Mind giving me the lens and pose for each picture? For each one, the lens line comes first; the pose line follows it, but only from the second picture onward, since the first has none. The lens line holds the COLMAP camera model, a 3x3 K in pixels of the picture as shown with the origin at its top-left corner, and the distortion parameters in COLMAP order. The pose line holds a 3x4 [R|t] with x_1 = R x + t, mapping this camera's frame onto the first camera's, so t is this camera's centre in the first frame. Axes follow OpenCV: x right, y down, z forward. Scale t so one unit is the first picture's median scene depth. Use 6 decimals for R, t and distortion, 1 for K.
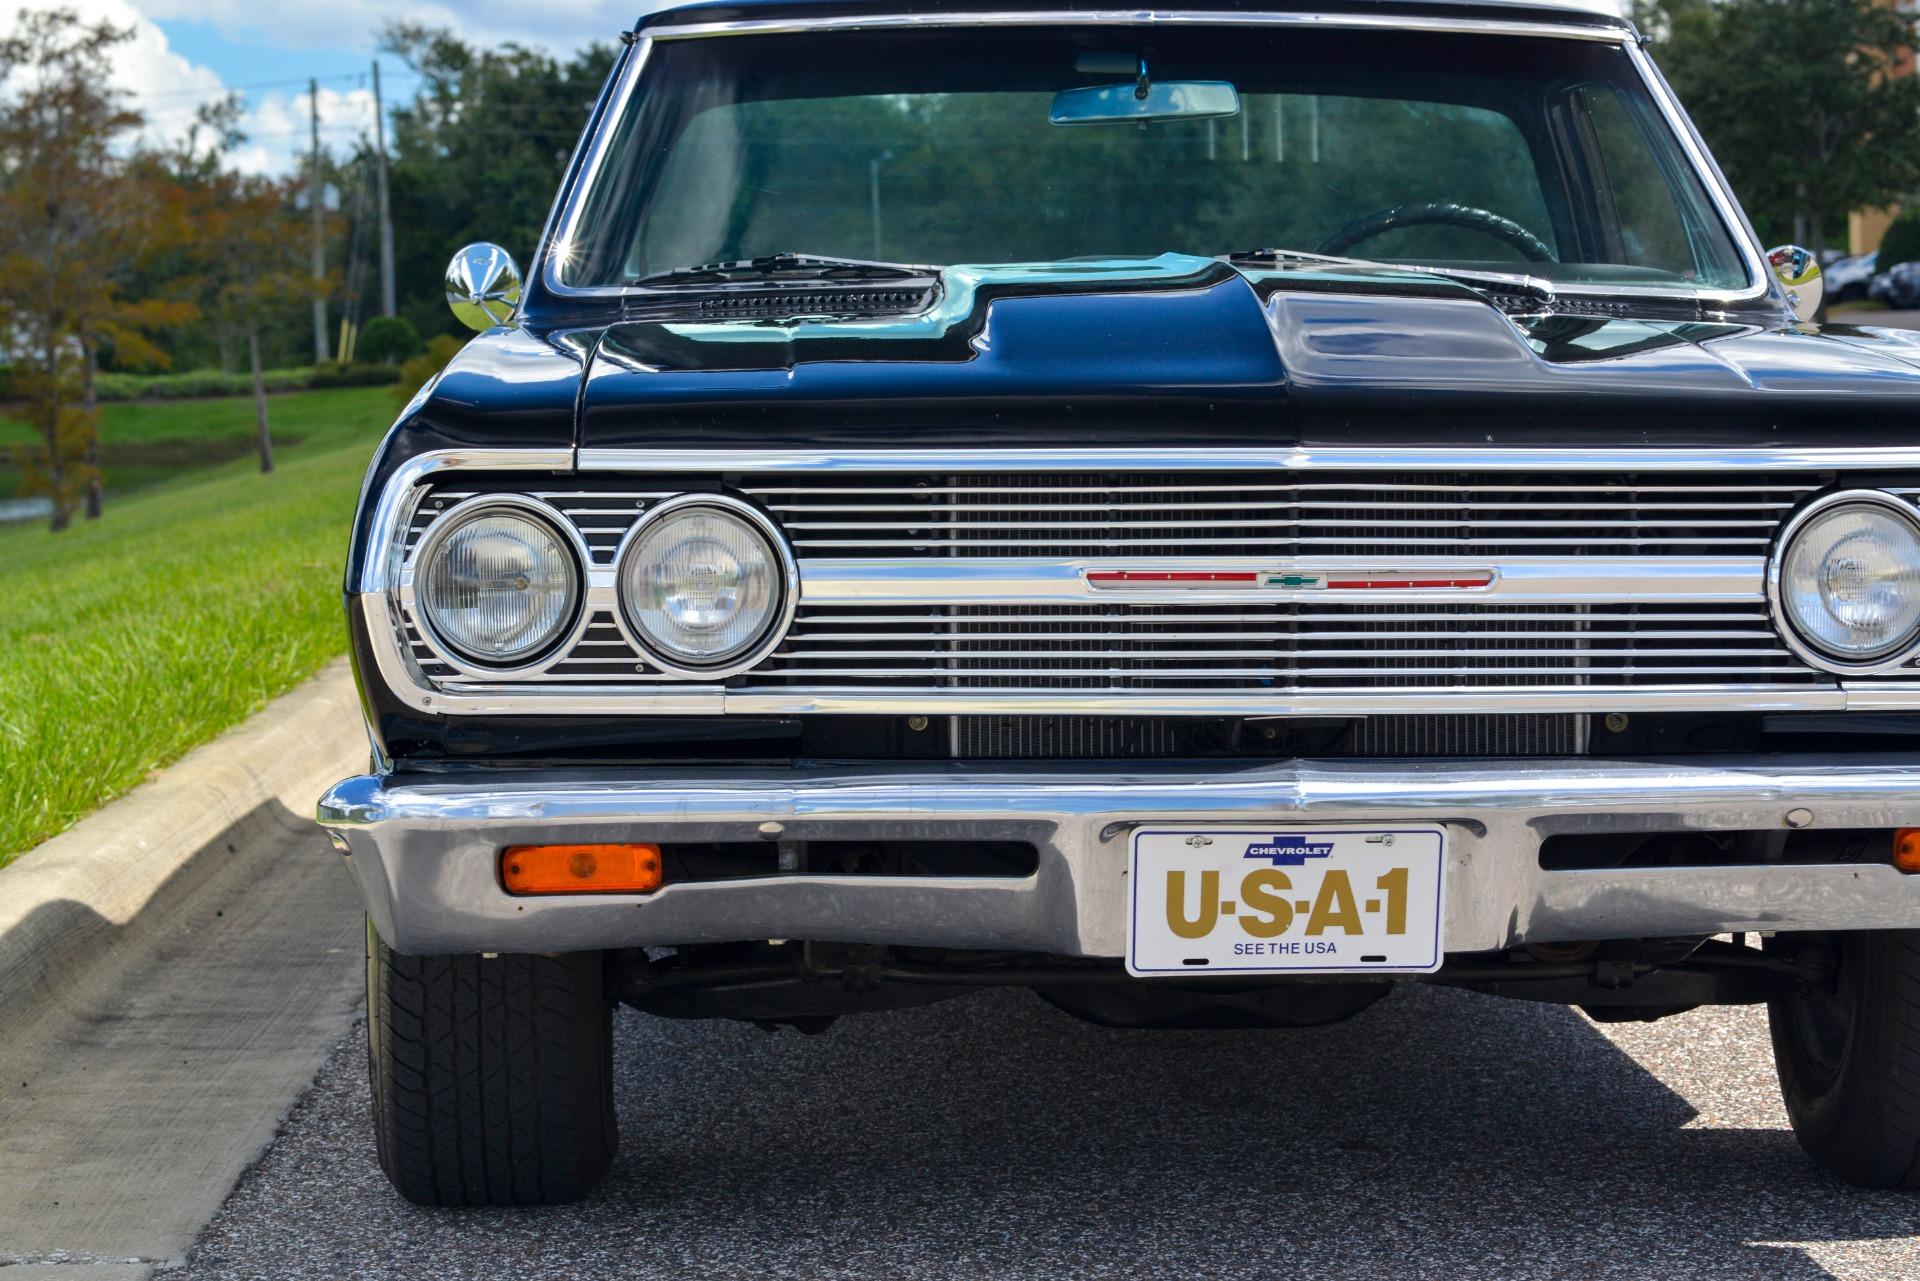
lens RADIAL K [[4482.0, 0, 951.6], [0, 4482.0, 640.1], [0, 0, 1]] dist [0.082926, 0.000000]
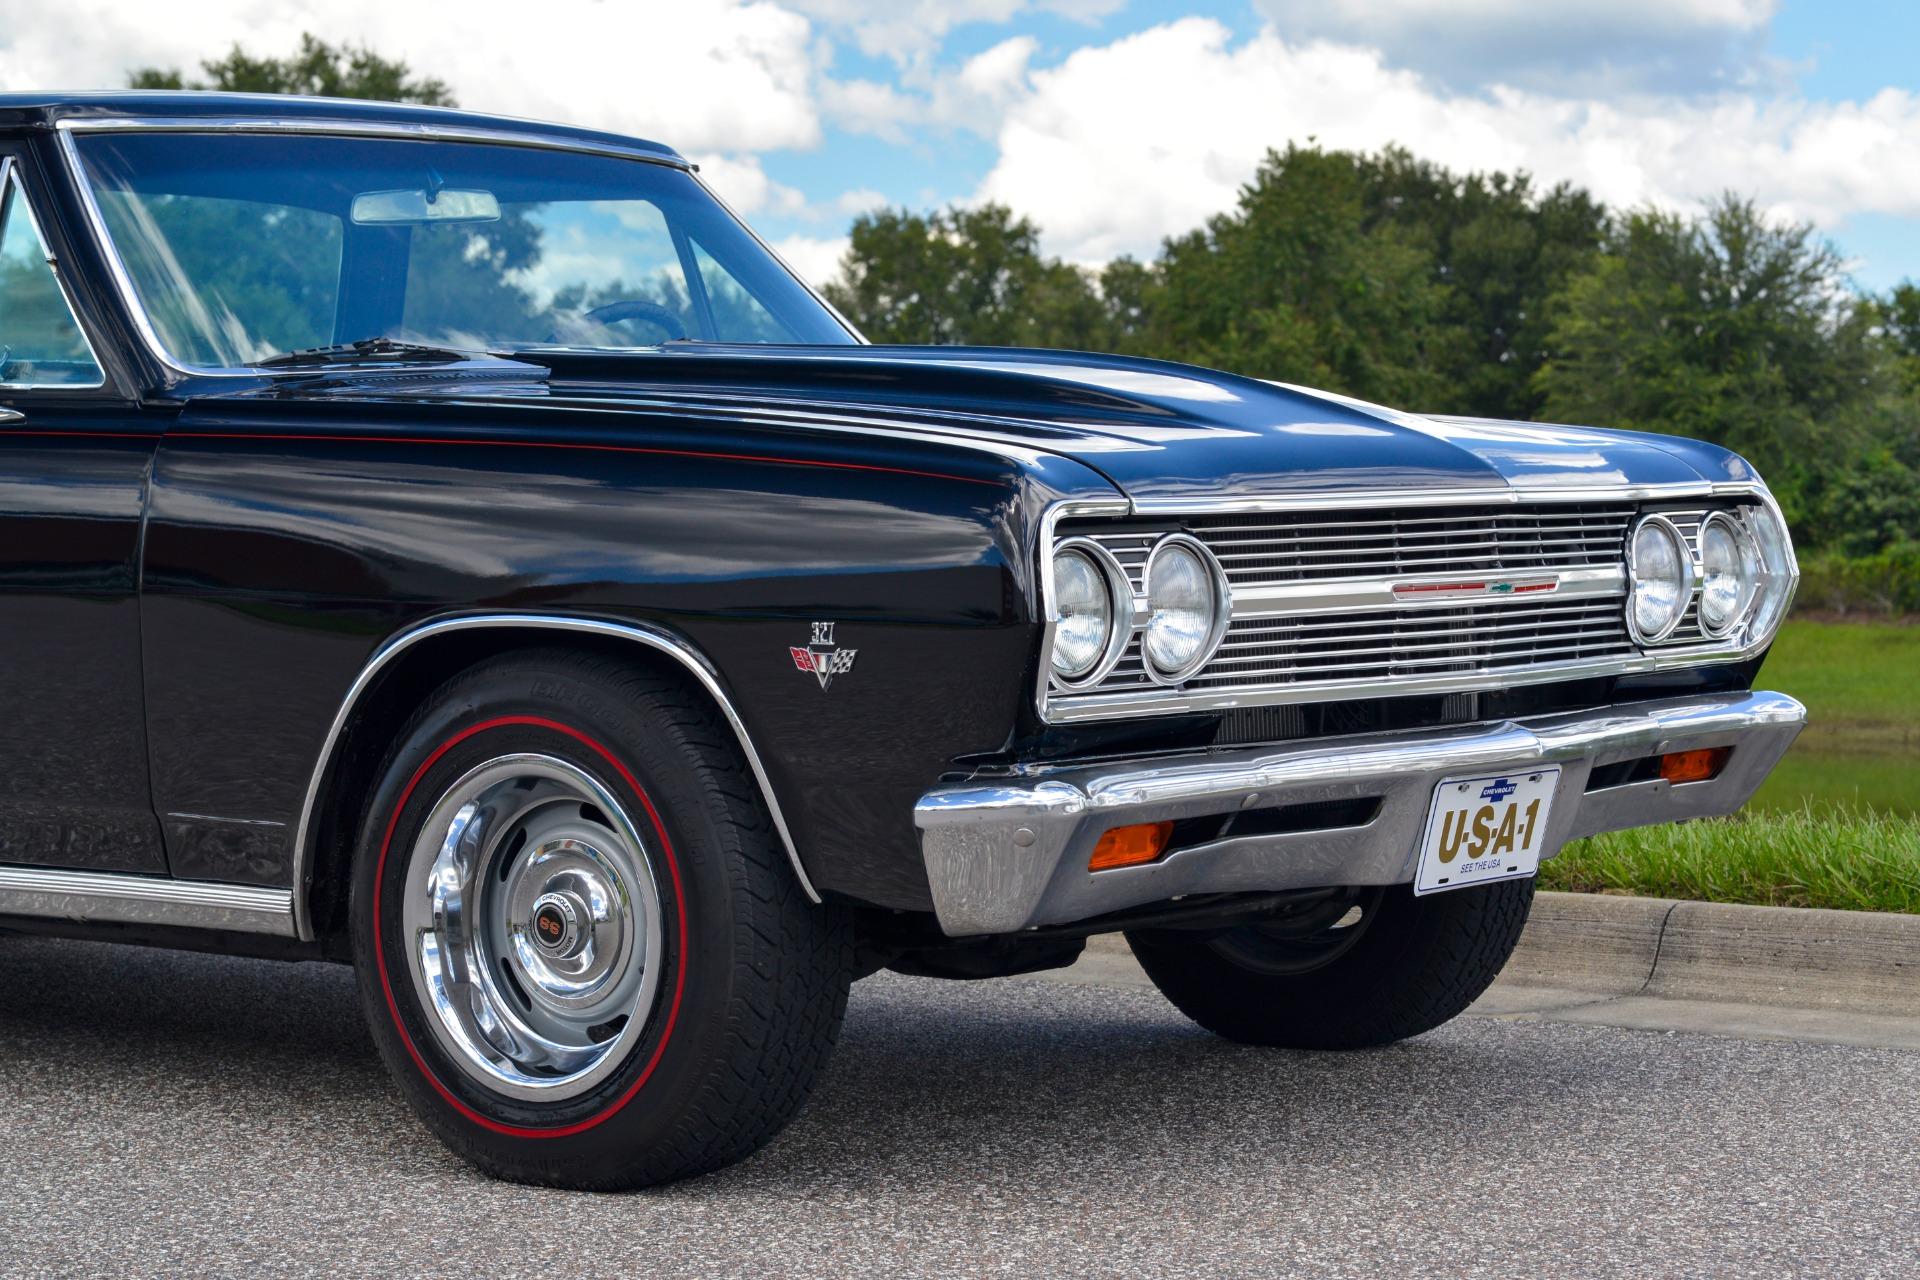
lens RADIAL K [[4760.0, 0, 928.8], [0, 4760.0, 631.3], [0, 0, 1]] dist [0.092714, 0.000000]
pose [[0.648153, -0.036908, 0.760615, -1.093264], [0.057912, 0.998321, -0.000907, -0.008556], [-0.759305, 0.044636, 0.649202, 0.206378]]
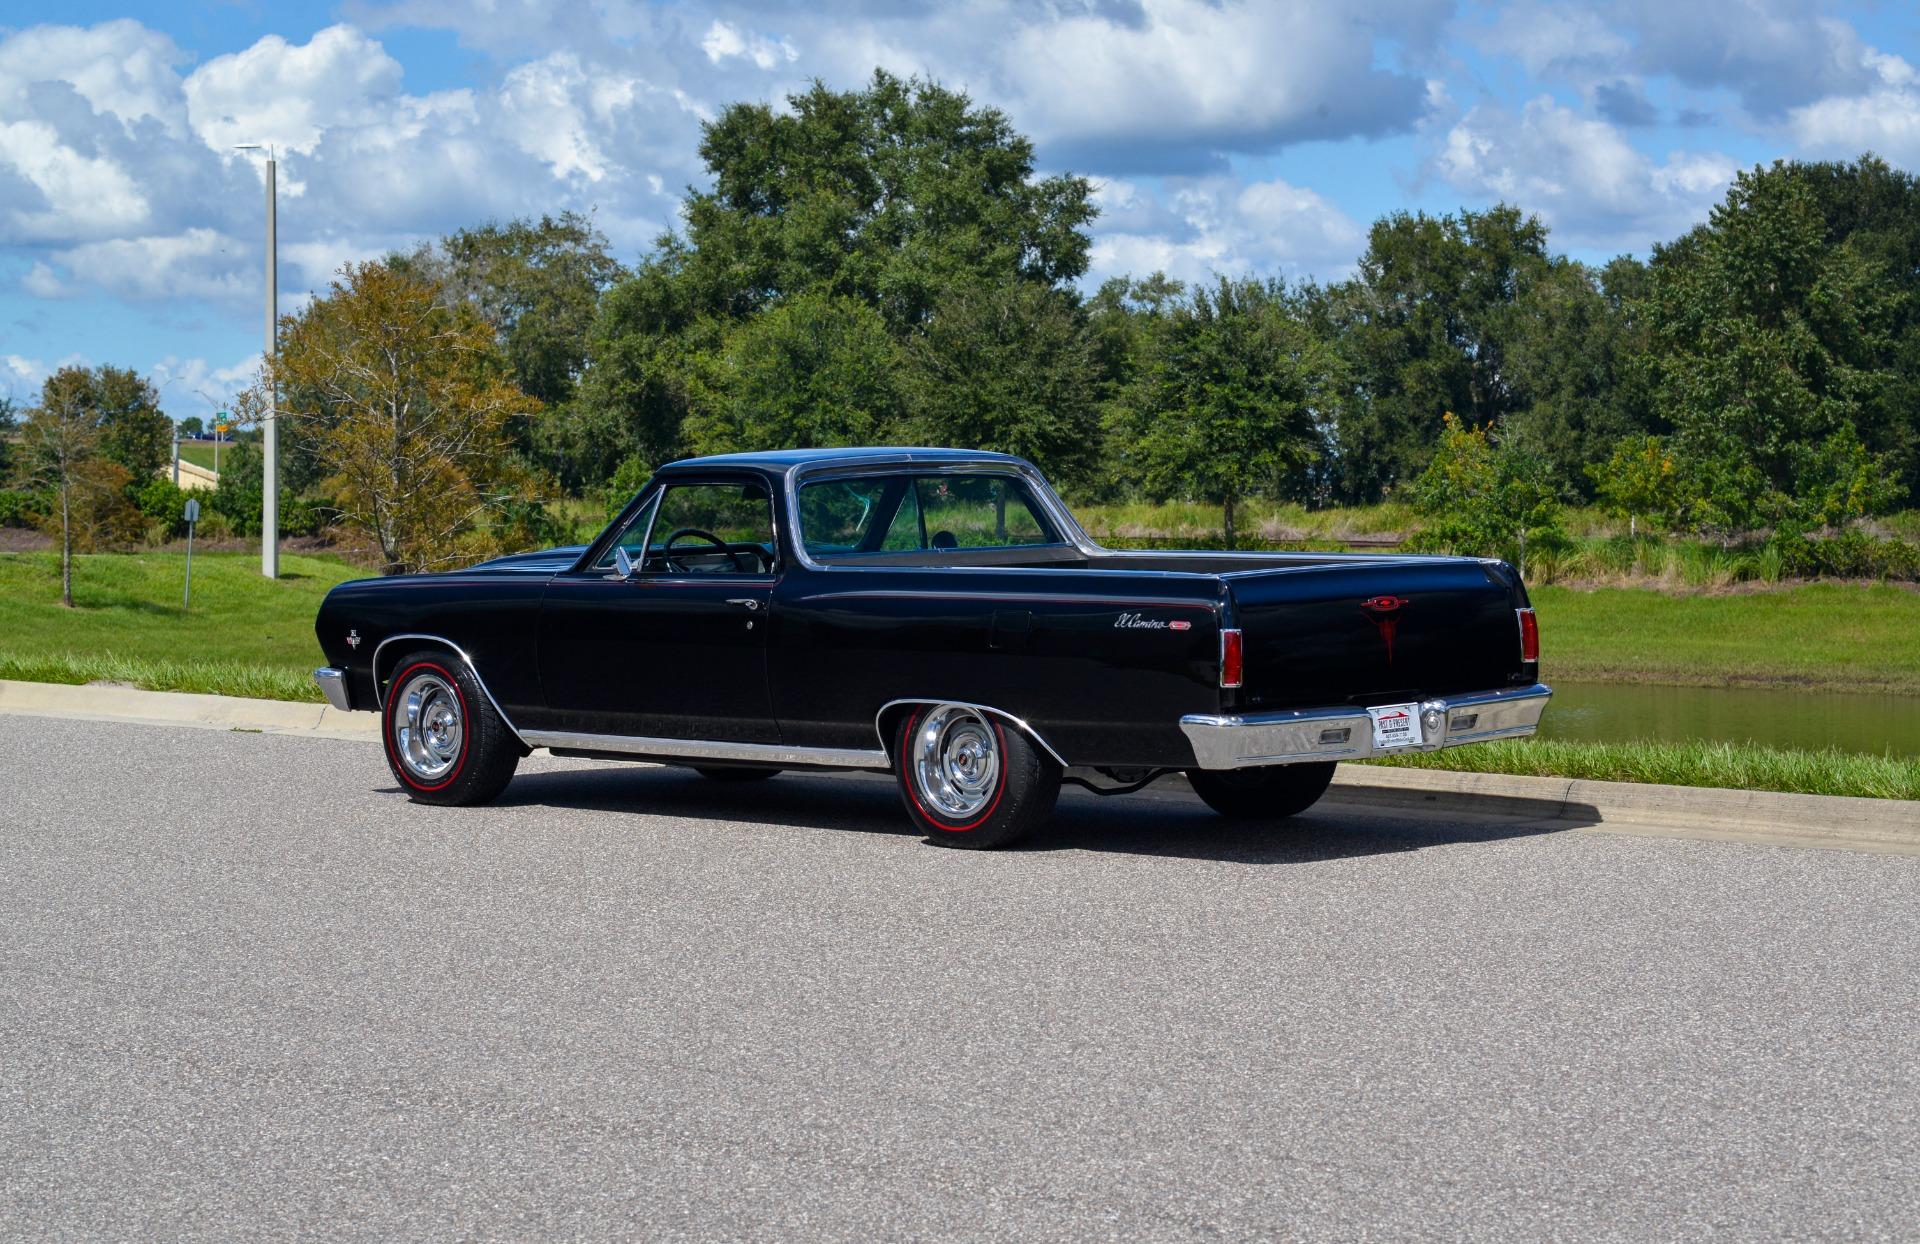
lens RADIAL K [[4477.0, 0, 956.2], [0, 4477.0, 636.3], [0, 0, 1]] dist [0.086073, 0.000000]
pose [[0.727770, -0.040523, 0.684623, -2.668632], [0.054147, 0.998532, 0.001544, -0.054817], [-0.683680, 0.035946, 0.728896, -1.371210]]
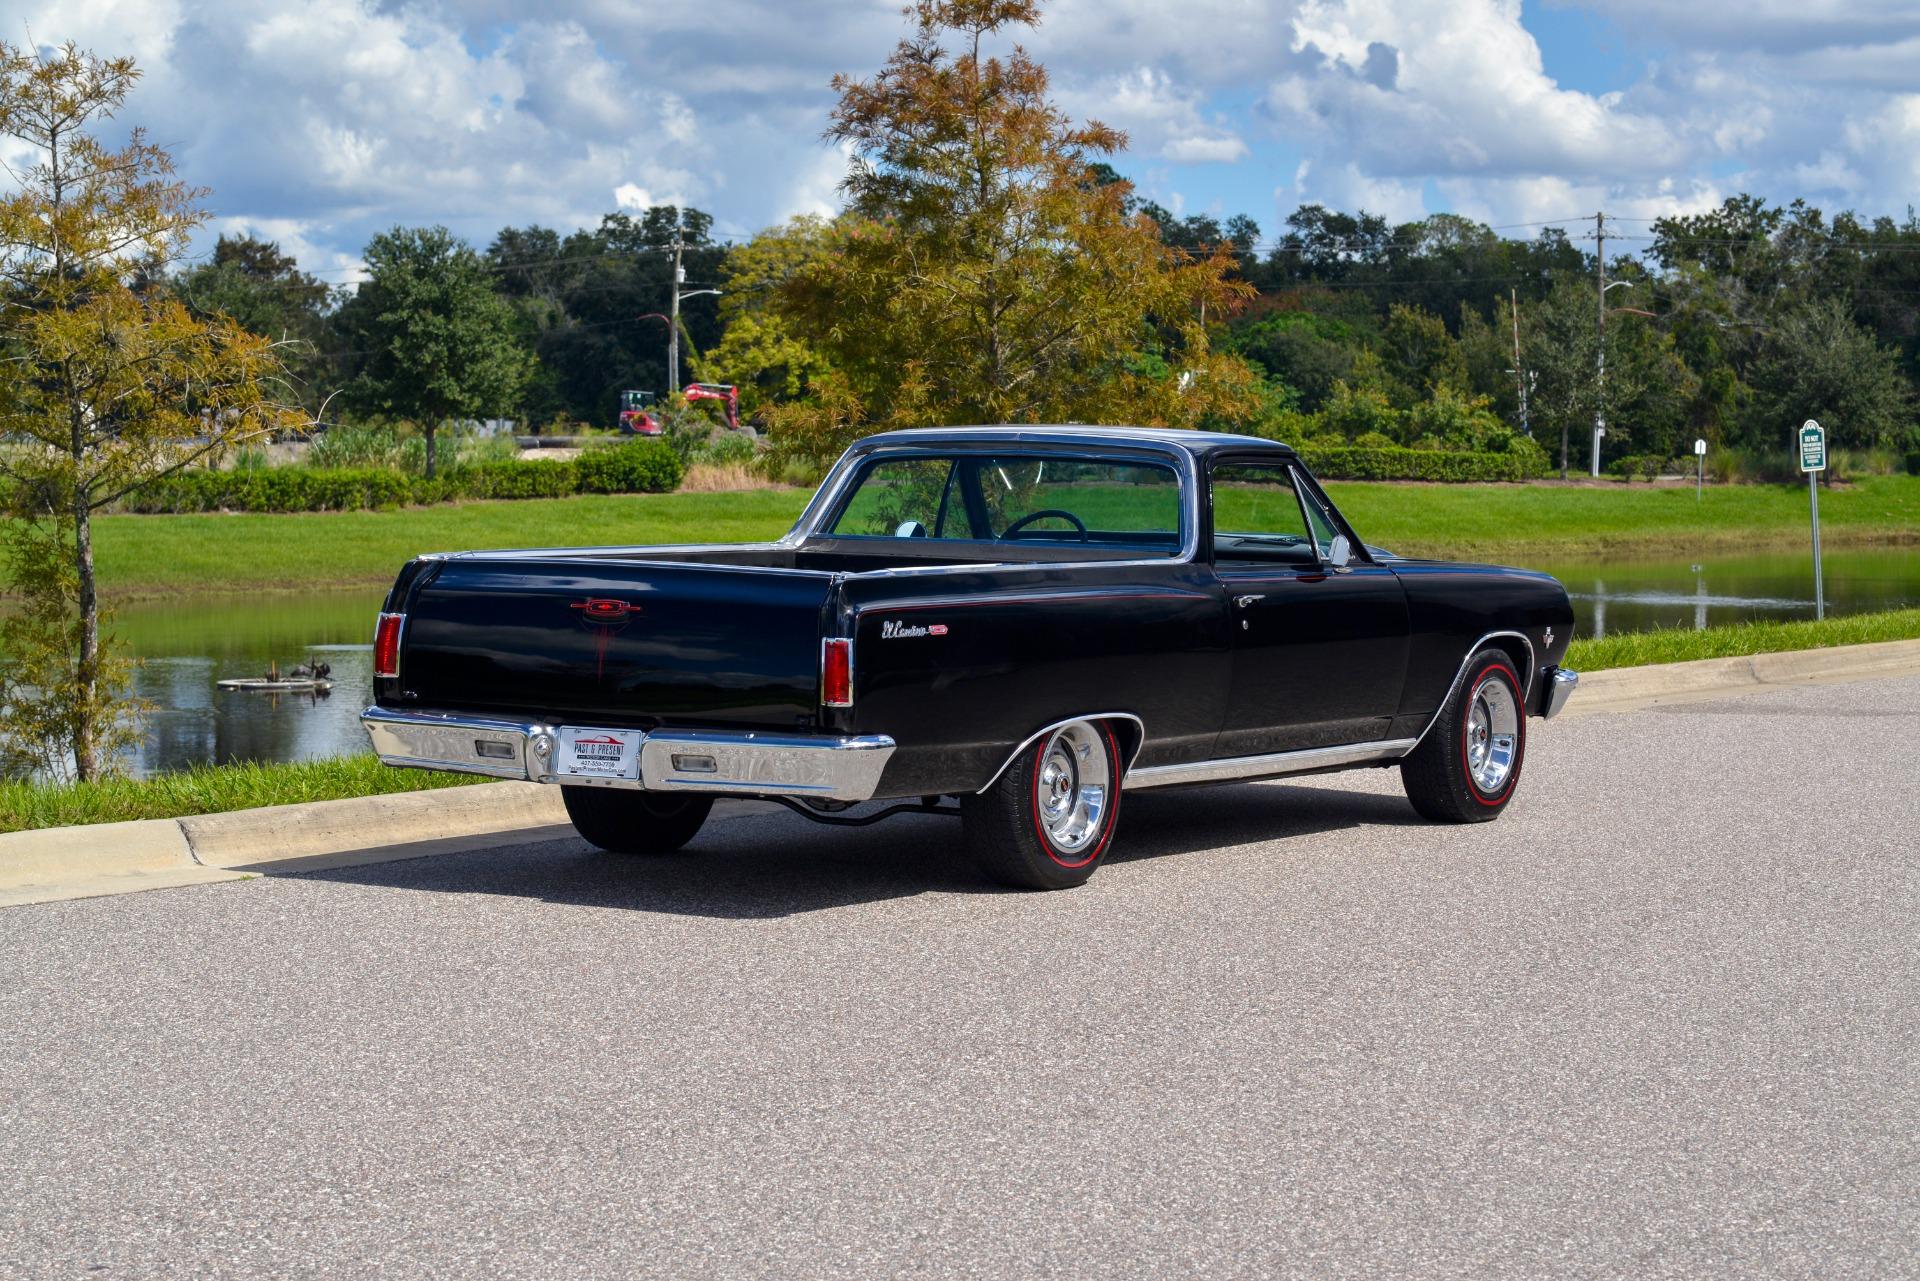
lens RADIAL K [[4760.0, 0, 971.6], [0, 4760.0, 596.4], [0, 0, 1]] dist [0.092714, 0.000000]
pose [[0.822049, 0.046577, -0.567509, 2.186649], [-0.060155, 0.998175, -0.005213, -0.063676], [0.566231, 0.038424, 0.823351, -1.514568]]
